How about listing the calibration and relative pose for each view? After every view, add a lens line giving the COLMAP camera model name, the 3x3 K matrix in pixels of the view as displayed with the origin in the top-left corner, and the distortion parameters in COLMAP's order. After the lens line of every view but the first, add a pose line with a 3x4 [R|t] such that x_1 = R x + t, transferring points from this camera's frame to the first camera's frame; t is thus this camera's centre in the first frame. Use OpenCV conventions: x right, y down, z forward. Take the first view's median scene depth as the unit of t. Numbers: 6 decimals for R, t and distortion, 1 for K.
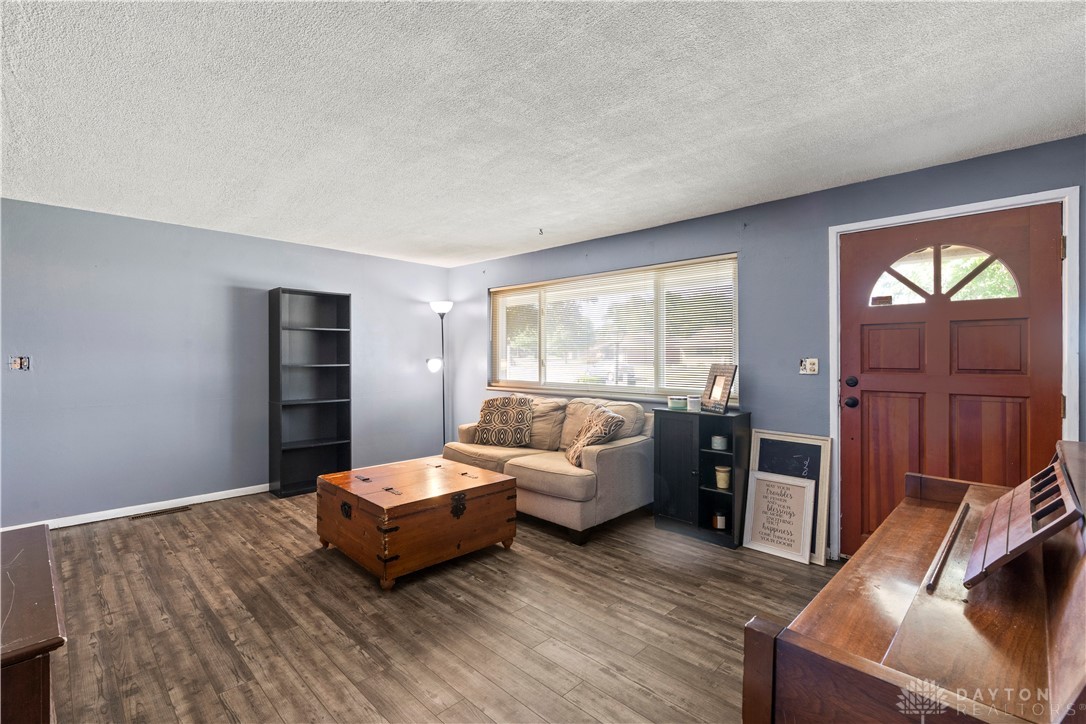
lens RADIAL K [[501.4, 0, 522.3], [0, 501.4, 356.7], [0, 0, 1]] dist [-0.005255, -0.000010]
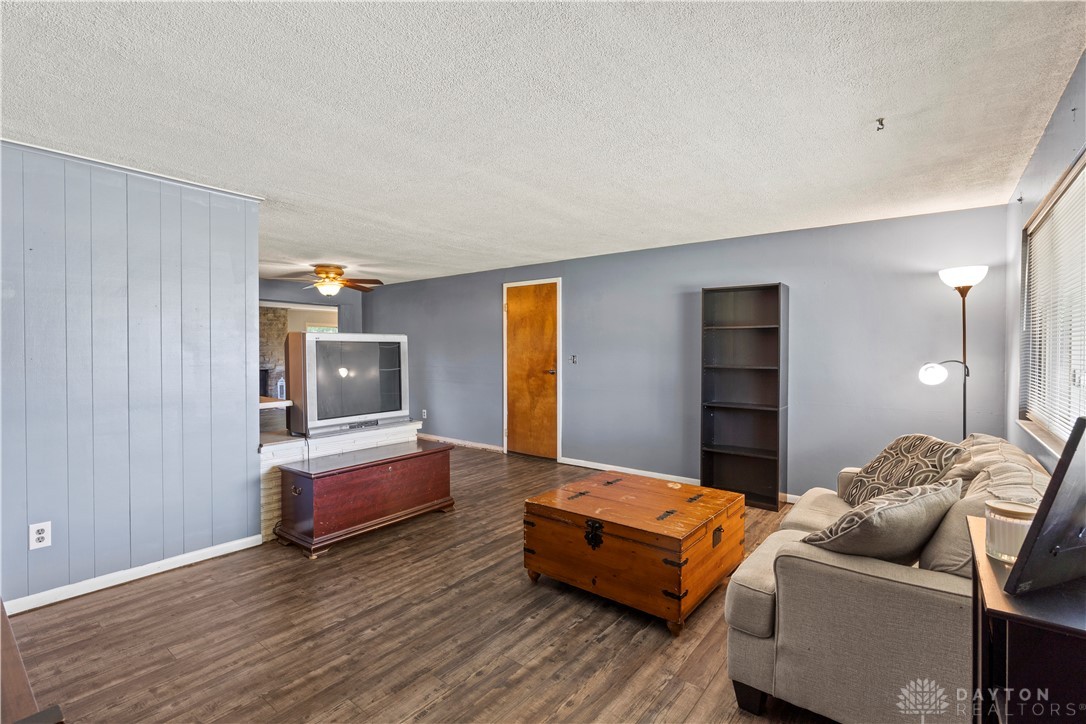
lens RADIAL K [[501.4, 0, 524.8], [0, 501.4, 357.6], [0, 0, 1]] dist [-0.005255, -0.000010]
pose [[0.104292, 0.010234, -0.994494, 0.824498], [-0.006315, 0.999934, 0.009628, -0.011681], [0.994527, 0.005276, 0.104350, 0.929870]]
